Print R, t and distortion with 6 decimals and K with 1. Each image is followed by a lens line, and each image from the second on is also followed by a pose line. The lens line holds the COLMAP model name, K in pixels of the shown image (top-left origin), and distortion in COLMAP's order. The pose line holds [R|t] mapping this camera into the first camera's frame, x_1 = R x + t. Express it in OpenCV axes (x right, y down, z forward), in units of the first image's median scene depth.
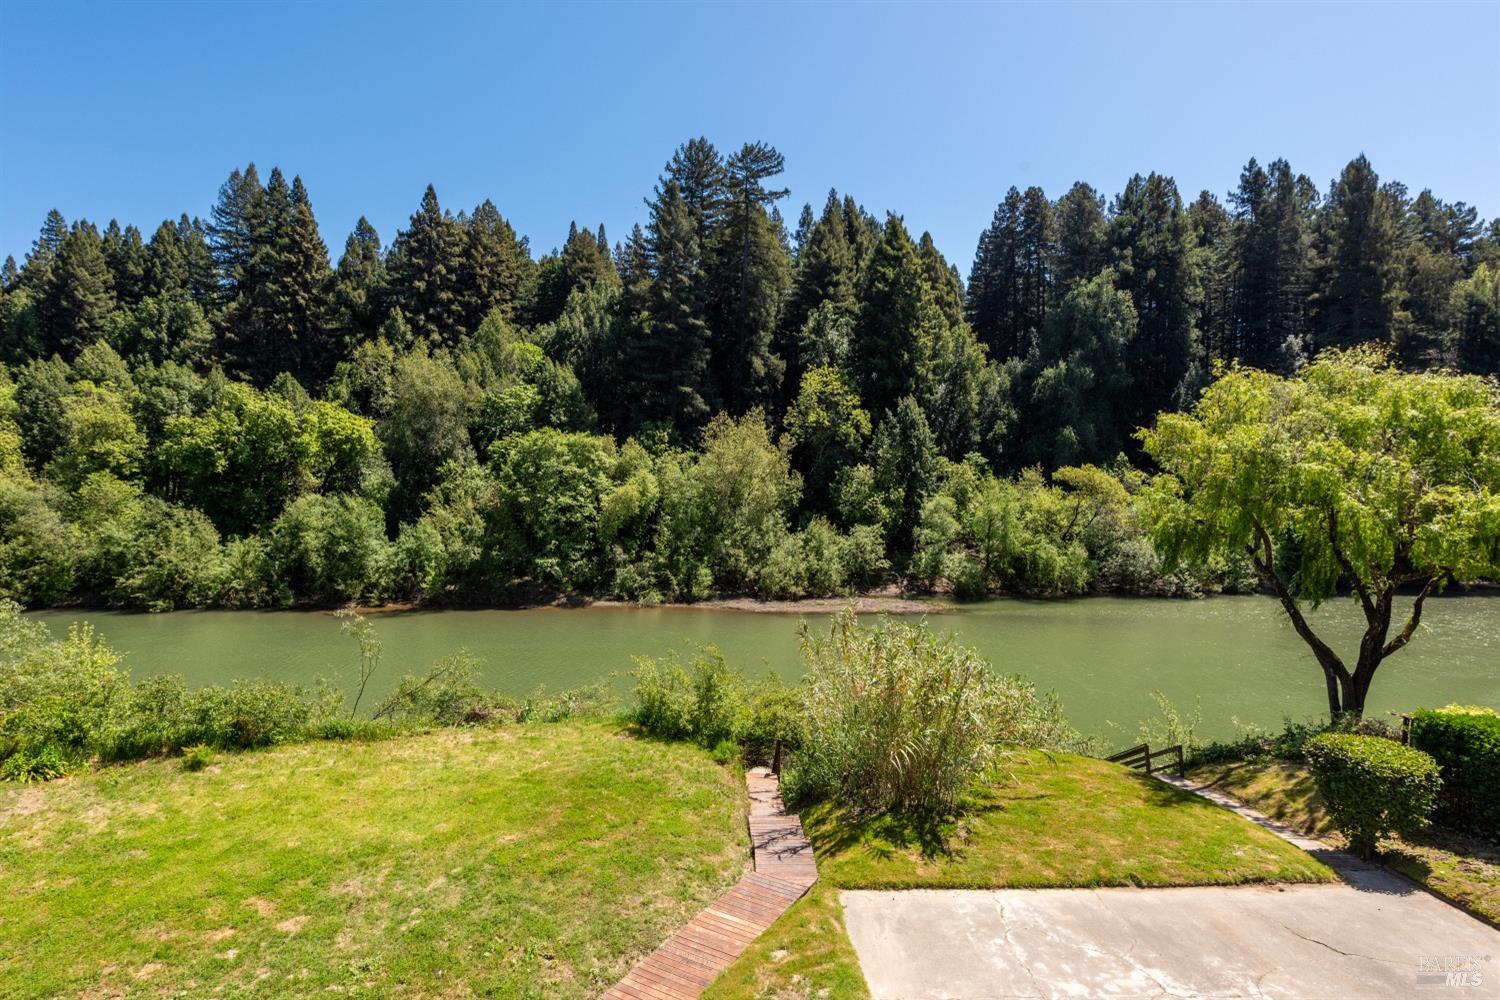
lens RADIAL K [[735.3, 0, 751.2], [0, 735.3, 485.5], [0, 0, 1]] dist [0.020051, -0.009185]
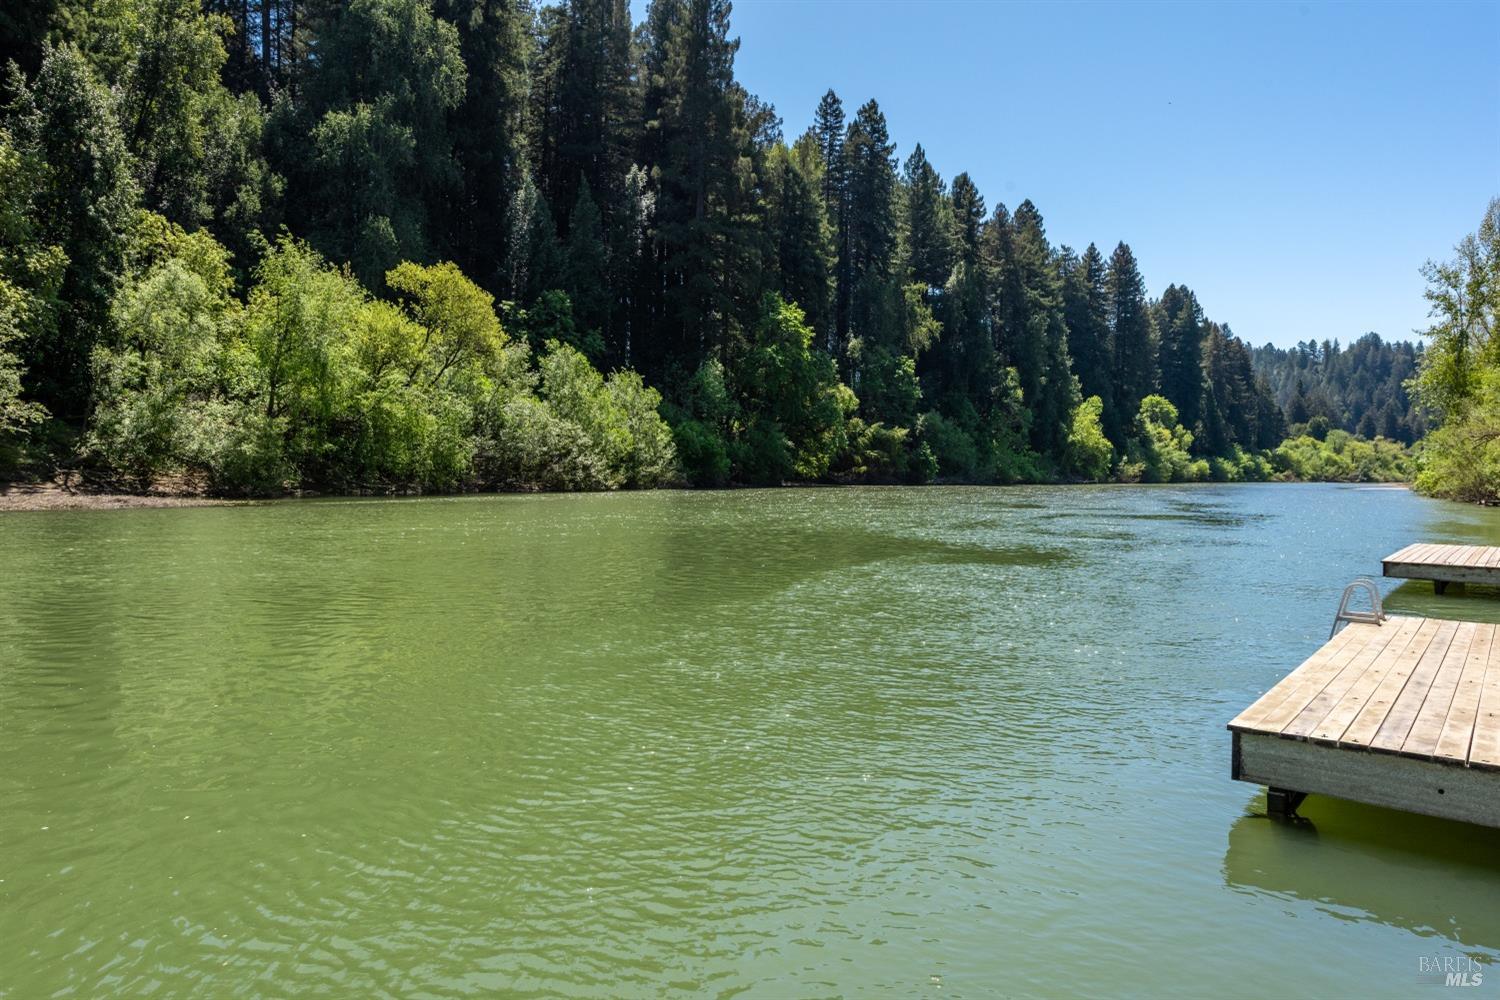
lens RADIAL K [[1005.3, 0, 784.5], [0, 1005.3, 479.6], [0, 0, 1]] dist [0.016149, -0.020473]
pose [[0.595173, -0.019584, 0.803359, -0.006890], [0.011364, 0.999808, 0.015954, 0.122831], [-0.803517, -0.000366, 0.595281, 0.332343]]
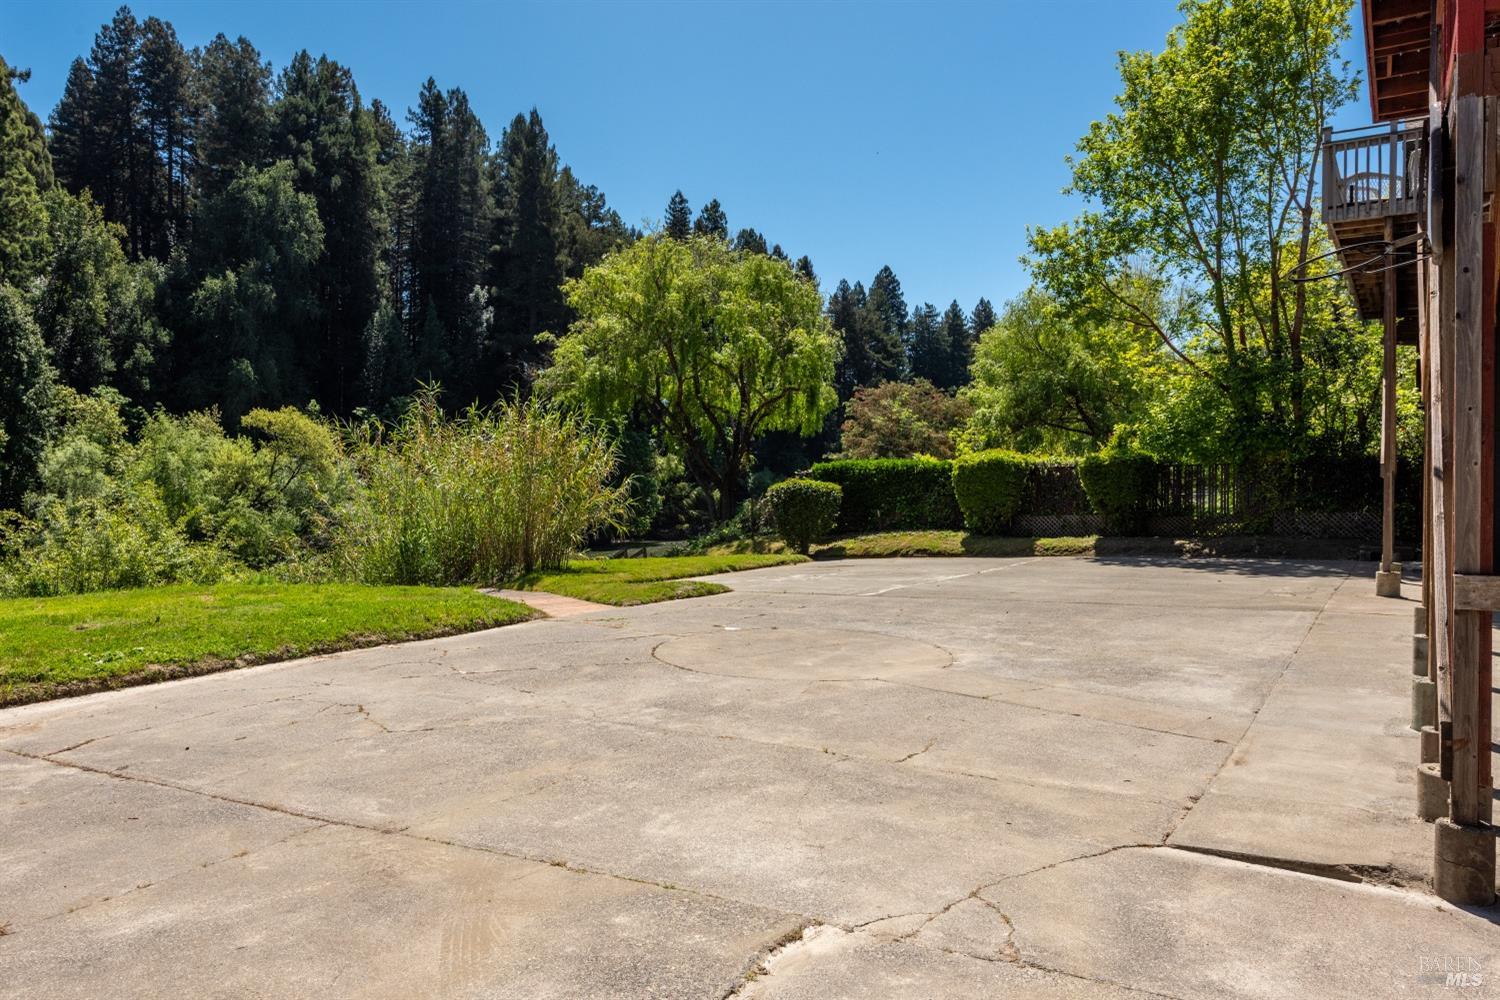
lens RADIAL K [[1005.3, 0, 771.4], [0, 1005.3, 498.3], [0, 0, 1]] dist [0.016149, -0.020473]
pose [[0.565373, -0.023403, 0.824503, -0.121938], [0.014281, 0.999725, 0.018584, 0.052702], [-0.824711, 0.001268, 0.565552, -0.005675]]
